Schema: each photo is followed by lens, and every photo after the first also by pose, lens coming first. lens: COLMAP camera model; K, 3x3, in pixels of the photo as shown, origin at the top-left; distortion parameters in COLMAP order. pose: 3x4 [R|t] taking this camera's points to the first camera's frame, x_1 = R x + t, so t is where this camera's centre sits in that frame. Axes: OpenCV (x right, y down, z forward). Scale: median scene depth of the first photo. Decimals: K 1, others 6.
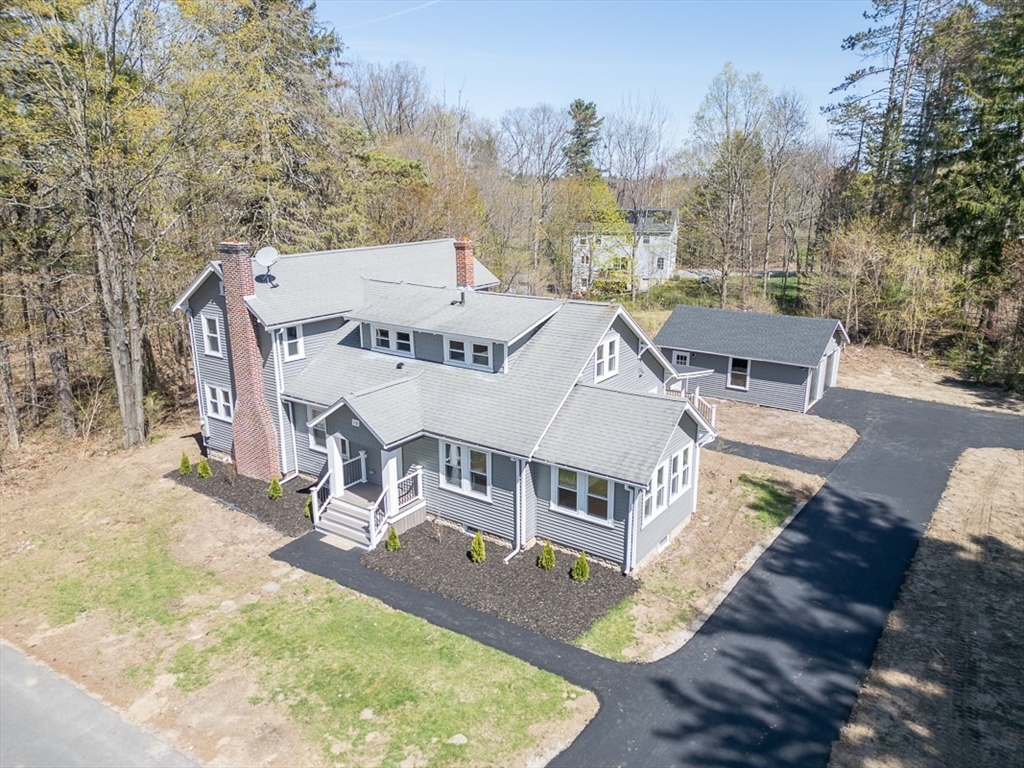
lens RADIAL K [[732.3, 0, 509.0], [0, 732.3, 384.2], [0, 0, 1]] dist [0.038658, -0.001774]
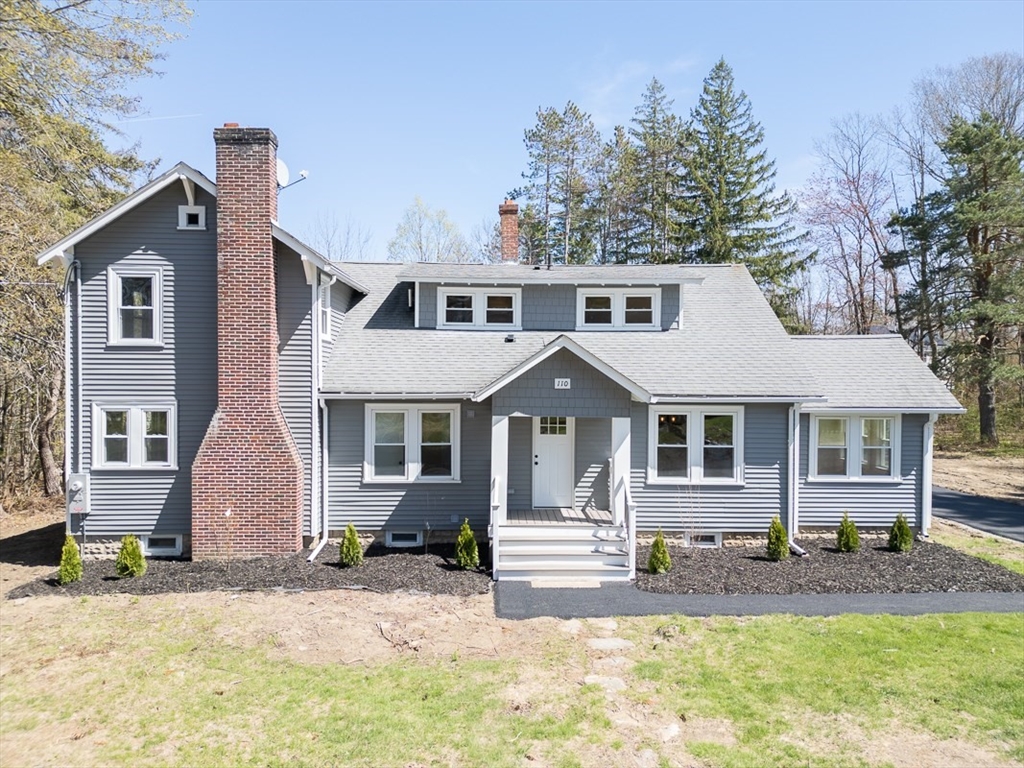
lens RADIAL K [[732.3, 0, 511.5], [0, 732.3, 381.2], [0, 0, 1]] dist [0.038658, -0.001774]
pose [[0.811395, 0.000956, 0.584497, -0.526362], [0.152641, 0.964950, -0.213474, 0.153404], [-0.564215, 0.262431, 0.782810, 0.455954]]
